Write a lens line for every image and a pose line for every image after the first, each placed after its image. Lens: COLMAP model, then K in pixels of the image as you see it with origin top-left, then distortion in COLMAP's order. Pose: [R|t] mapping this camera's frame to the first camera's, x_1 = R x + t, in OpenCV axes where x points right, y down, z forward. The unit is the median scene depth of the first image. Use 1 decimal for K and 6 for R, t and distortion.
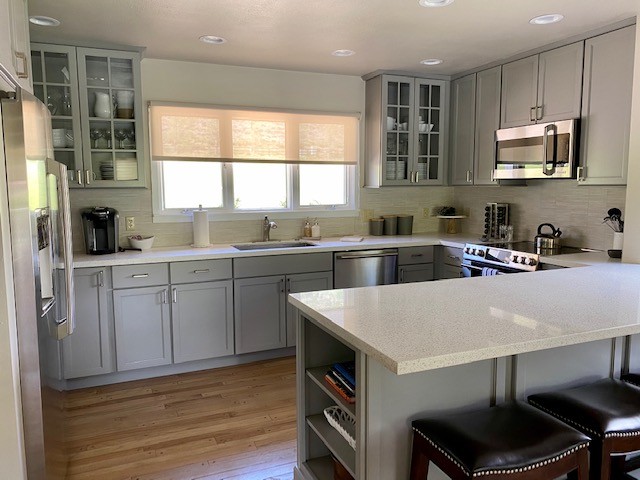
lens RADIAL K [[486.2, 0, 317.9], [0, 486.2, 233.8], [0, 0, 1]] dist [0.038671, -0.001952]
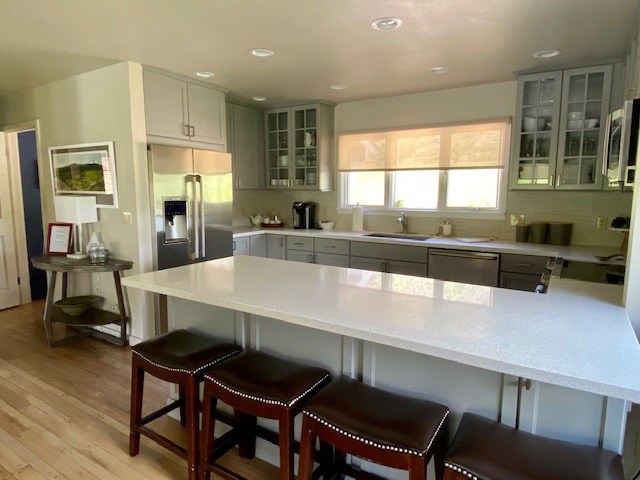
lens RADIAL K [[398.2, 0, 321.0], [0, 398.2, 244.3], [0, 0, 1]] dist [0.001521, -0.002143]
pose [[0.576545, 0.119103, -0.808338, 0.621451], [-0.087823, 0.992620, 0.083617, -0.024200], [0.812332, 0.022782, 0.582751, 0.233815]]
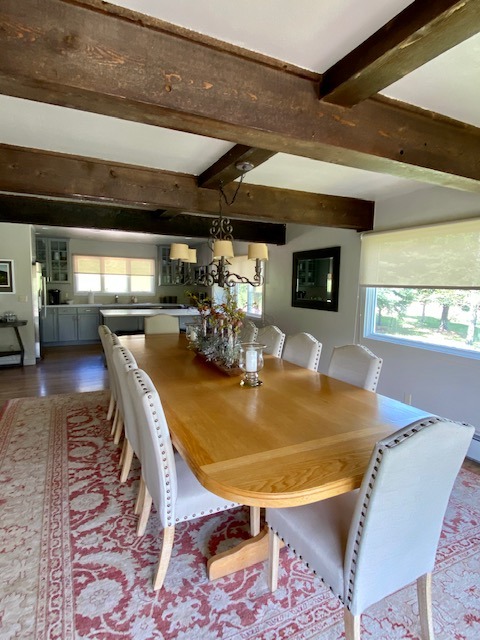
lens RADIAL K [[344.1, 0, 243.3], [0, 344.1, 322.4], [0, 0, 1]] dist [0.028314, -0.000199]
pose [[0.996545, 0.017138, 0.081266, 0.480942], [-0.018395, 0.999722, 0.014750, 0.085755], [-0.080990, -0.016193, 0.996583, -1.090565]]
